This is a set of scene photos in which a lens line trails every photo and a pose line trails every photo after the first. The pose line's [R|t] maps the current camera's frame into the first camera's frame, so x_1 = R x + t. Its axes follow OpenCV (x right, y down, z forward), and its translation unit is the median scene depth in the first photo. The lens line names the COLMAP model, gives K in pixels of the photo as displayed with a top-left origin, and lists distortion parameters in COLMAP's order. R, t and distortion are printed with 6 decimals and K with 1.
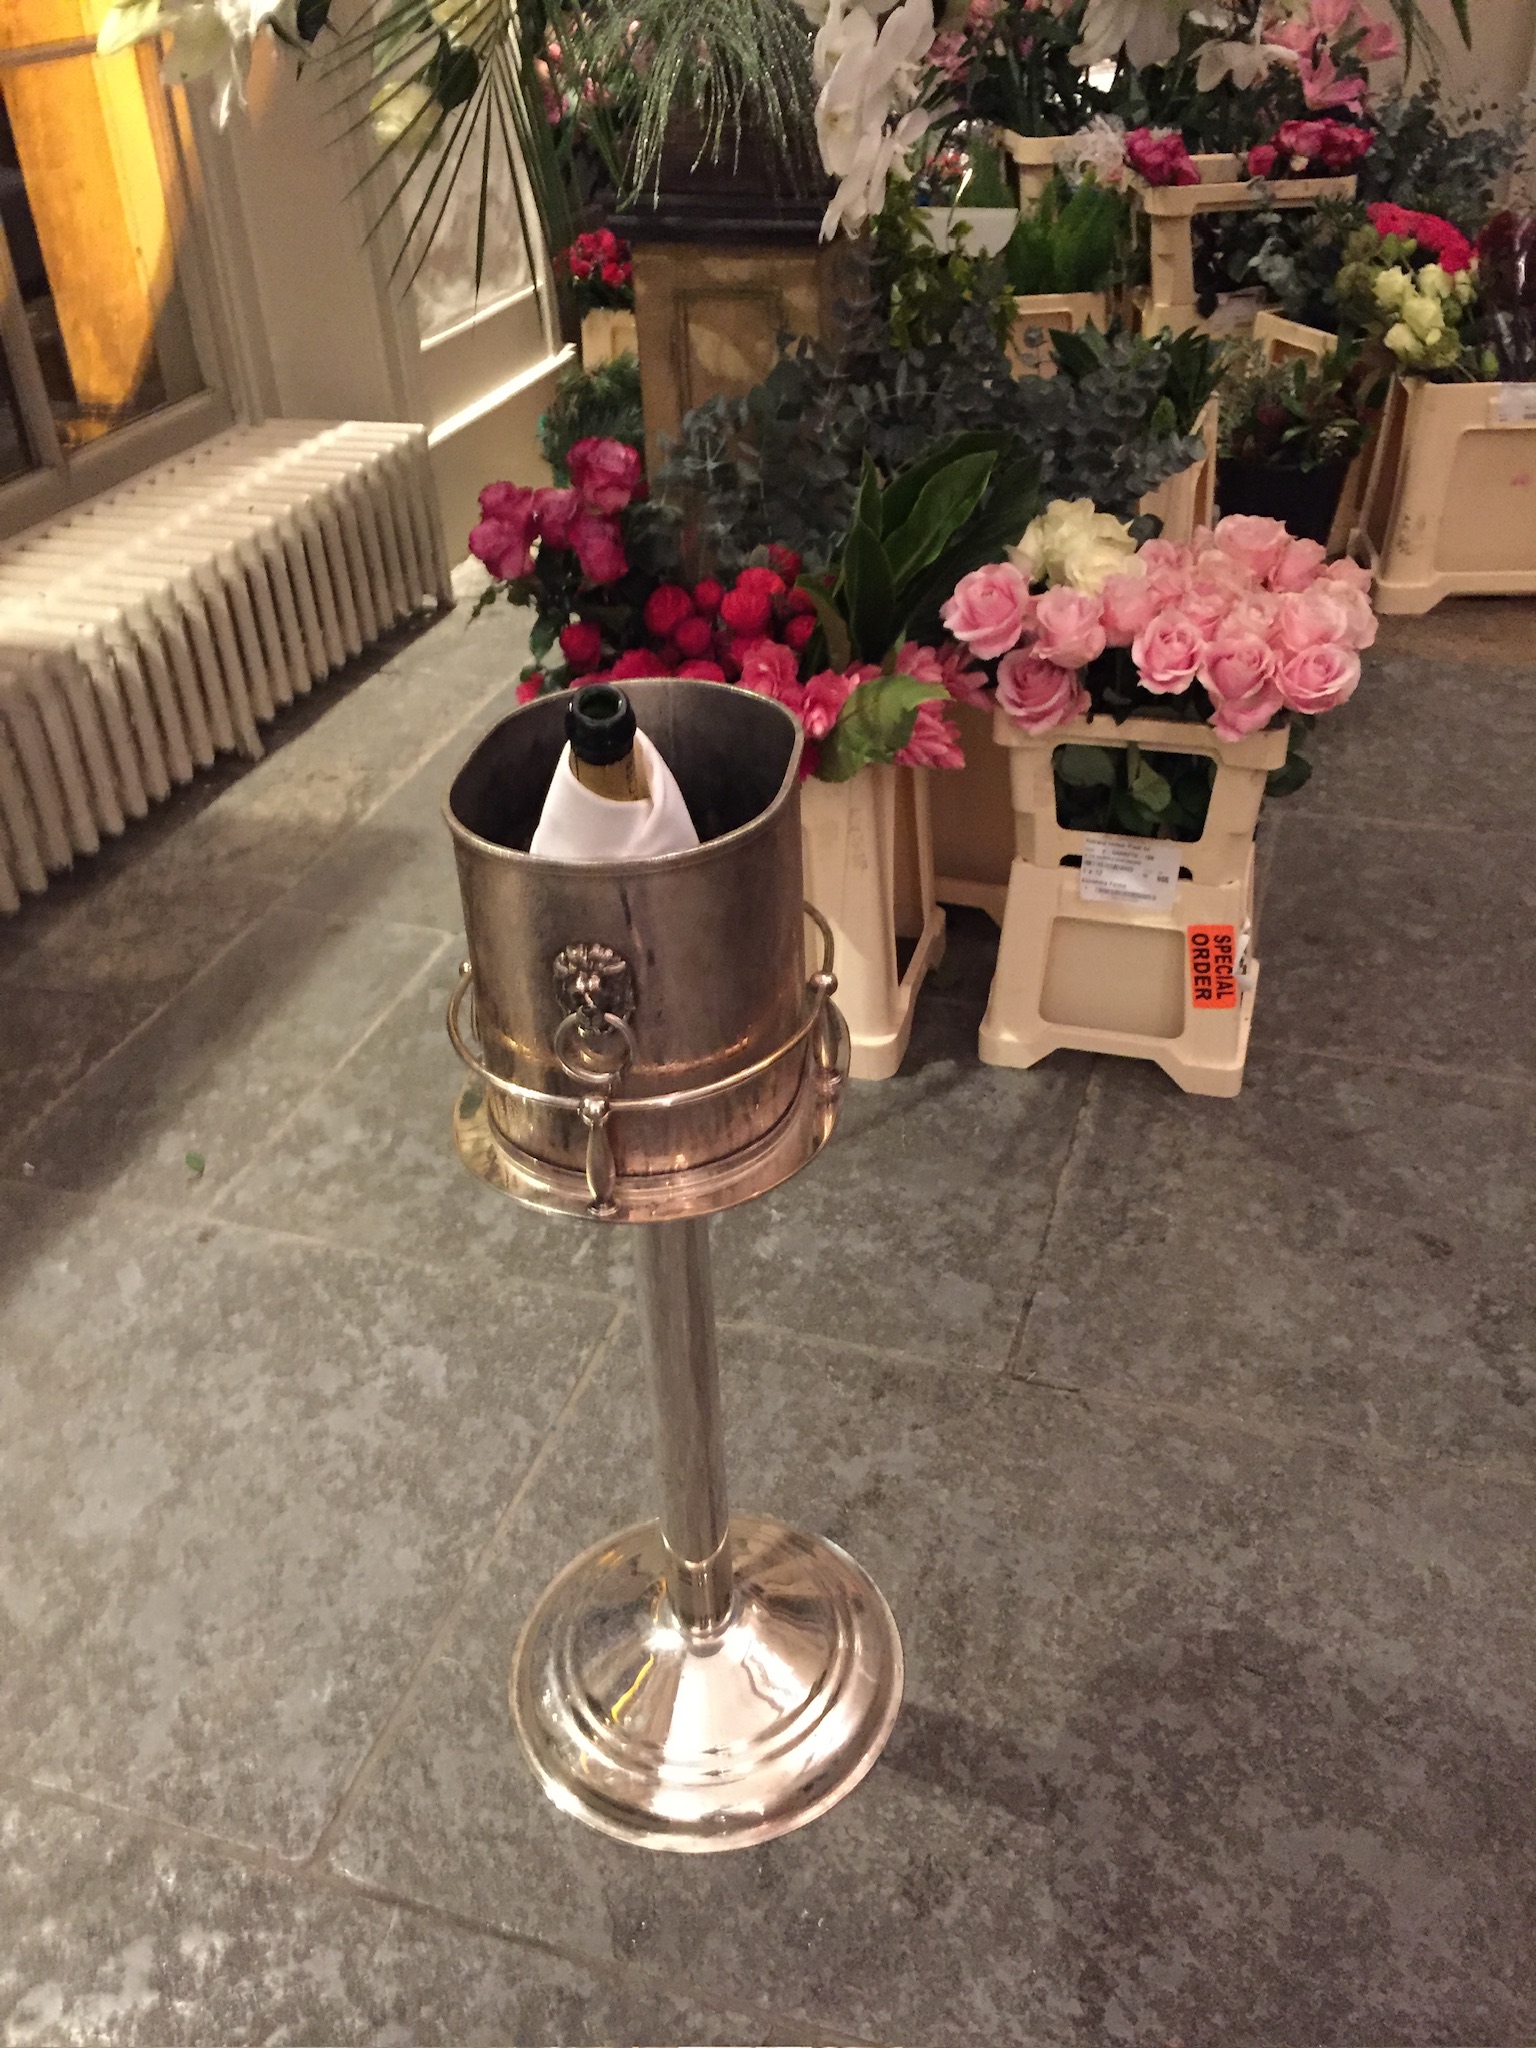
lens RADIAL K [[1745.5, 0, 776.8], [0, 1745.5, 1010.9], [0, 0, 1]] dist [0.064493, -0.034864]
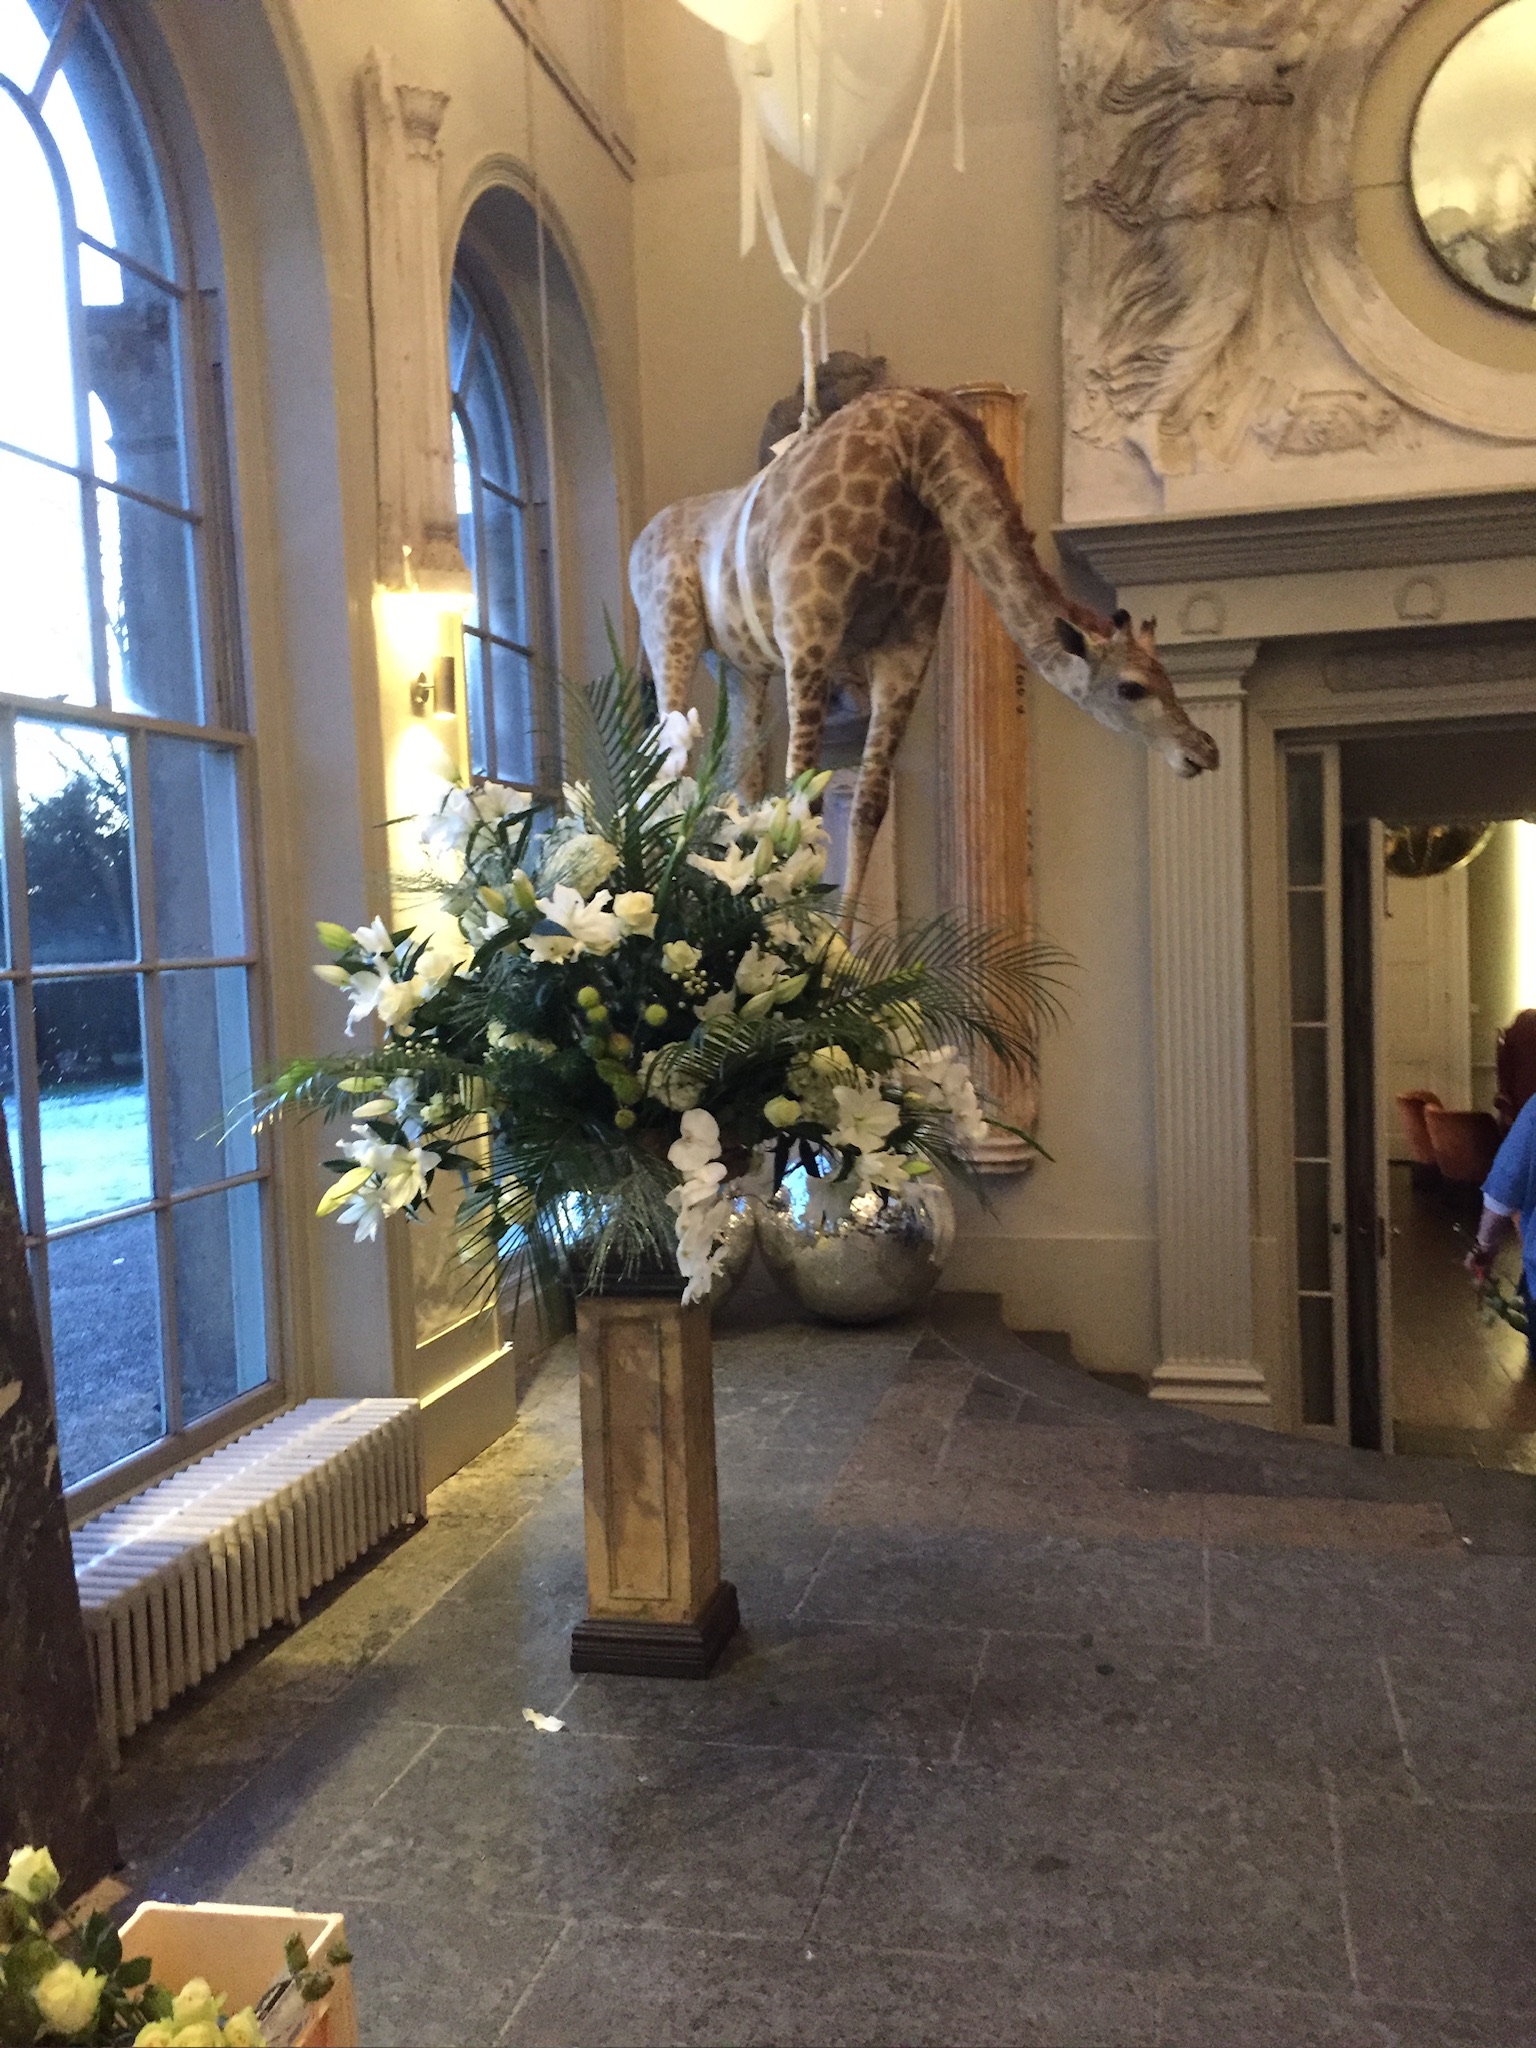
lens RADIAL K [[1745.5, 0, 771.3], [0, 1745.5, 1013.8], [0, 0, 1]] dist [0.064493, -0.034864]
pose [[0.997338, -0.006725, 0.072609, -0.009957], [0.042925, 0.859076, -0.510045, 0.202046], [-0.058947, 0.511804, 0.857078, -0.584495]]
